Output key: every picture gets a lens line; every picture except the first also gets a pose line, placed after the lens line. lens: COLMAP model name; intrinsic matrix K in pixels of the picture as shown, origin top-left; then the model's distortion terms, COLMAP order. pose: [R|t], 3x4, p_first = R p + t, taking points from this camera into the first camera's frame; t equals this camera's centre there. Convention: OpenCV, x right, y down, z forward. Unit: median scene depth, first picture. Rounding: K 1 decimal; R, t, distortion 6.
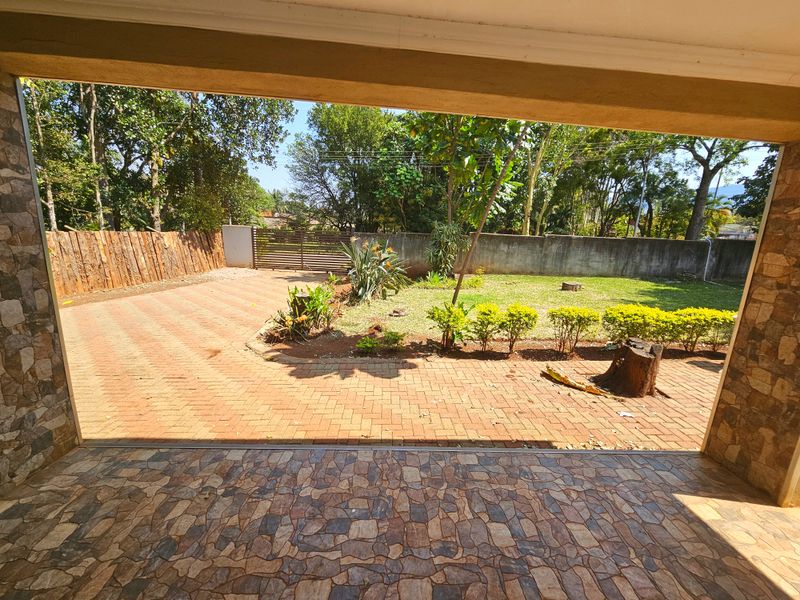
lens RADIAL K [[329.2, 0, 403.6], [0, 329.2, 301.7], [0, 0, 1]] dist [-0.000951, -0.000465]
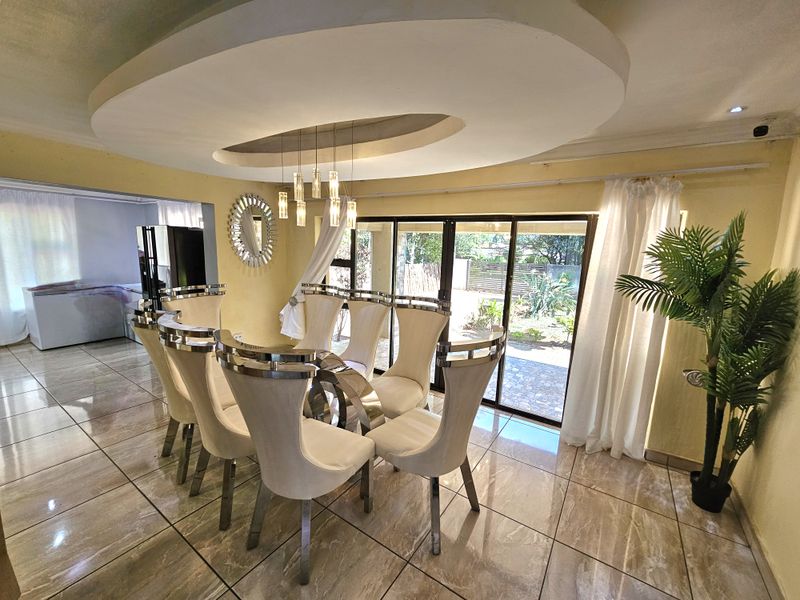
lens RADIAL K [[329.2, 0, 403.6], [0, 329.2, 301.7], [0, 0, 1]] dist [-0.000951, -0.000465]
pose [[0.808278, 0.068872, -0.584759, 0.224180], [-0.117043, 0.992110, -0.044931, 0.060000], [0.577051, 0.104759, 0.809961, -0.409945]]
